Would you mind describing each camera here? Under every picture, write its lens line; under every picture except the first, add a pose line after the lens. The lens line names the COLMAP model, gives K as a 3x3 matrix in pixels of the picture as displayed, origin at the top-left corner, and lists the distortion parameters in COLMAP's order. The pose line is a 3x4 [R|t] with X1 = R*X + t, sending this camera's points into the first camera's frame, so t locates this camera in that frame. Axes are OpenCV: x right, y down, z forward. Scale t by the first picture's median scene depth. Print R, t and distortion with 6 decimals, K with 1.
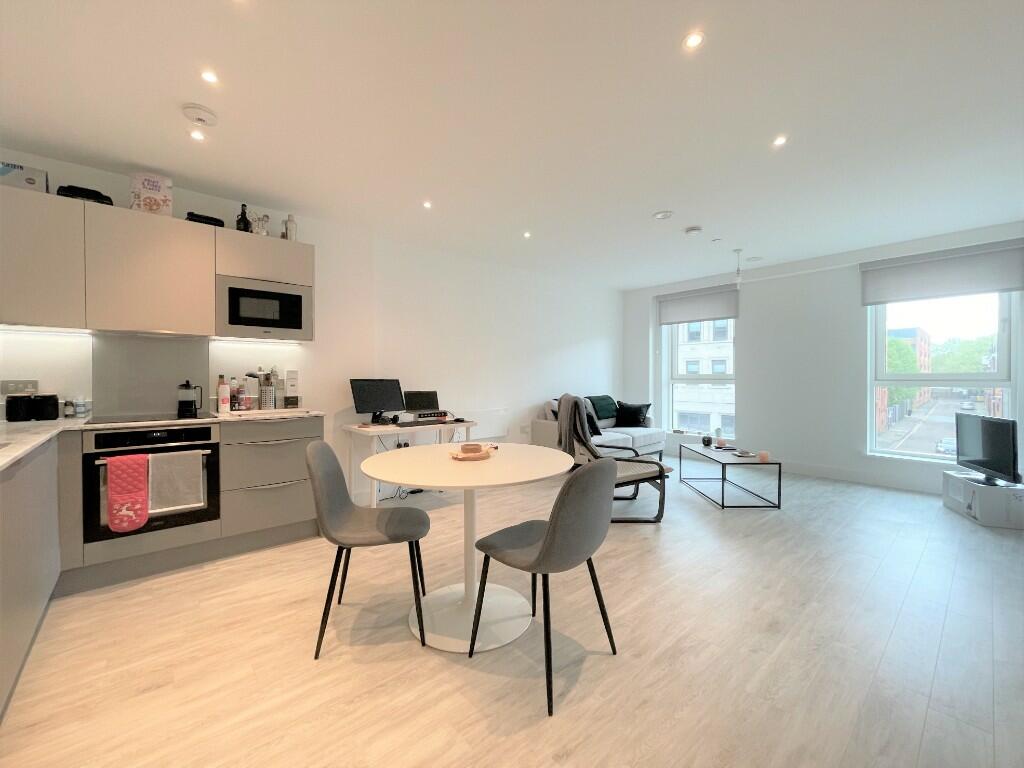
lens RADIAL K [[414.2, 0, 511.8], [0, 414.2, 381.2], [0, 0, 1]] dist [0.000193, 0.000091]
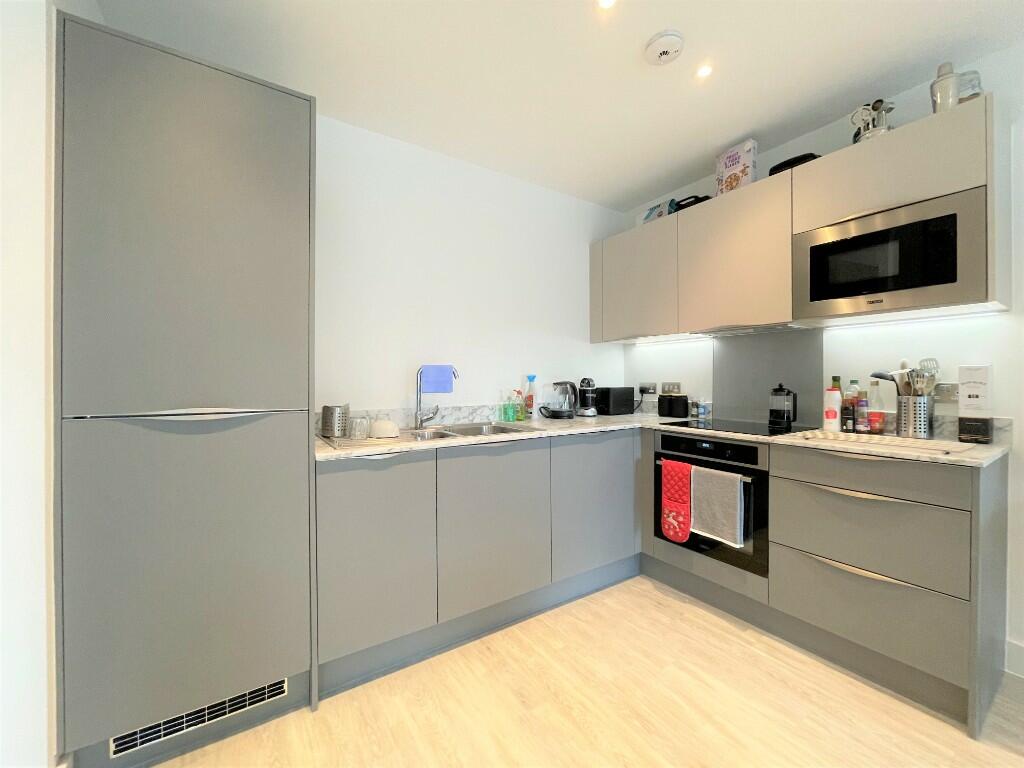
lens RADIAL K [[414.2, 0, 511.8], [0, 414.2, 381.2], [0, 0, 1]] dist [0.000193, 0.000091]
pose [[-0.134321, 0.003049, -0.990933, 0.062212], [-0.009016, 0.999950, 0.004299, -0.006479], [0.990897, 0.009512, -0.134286, 0.675585]]
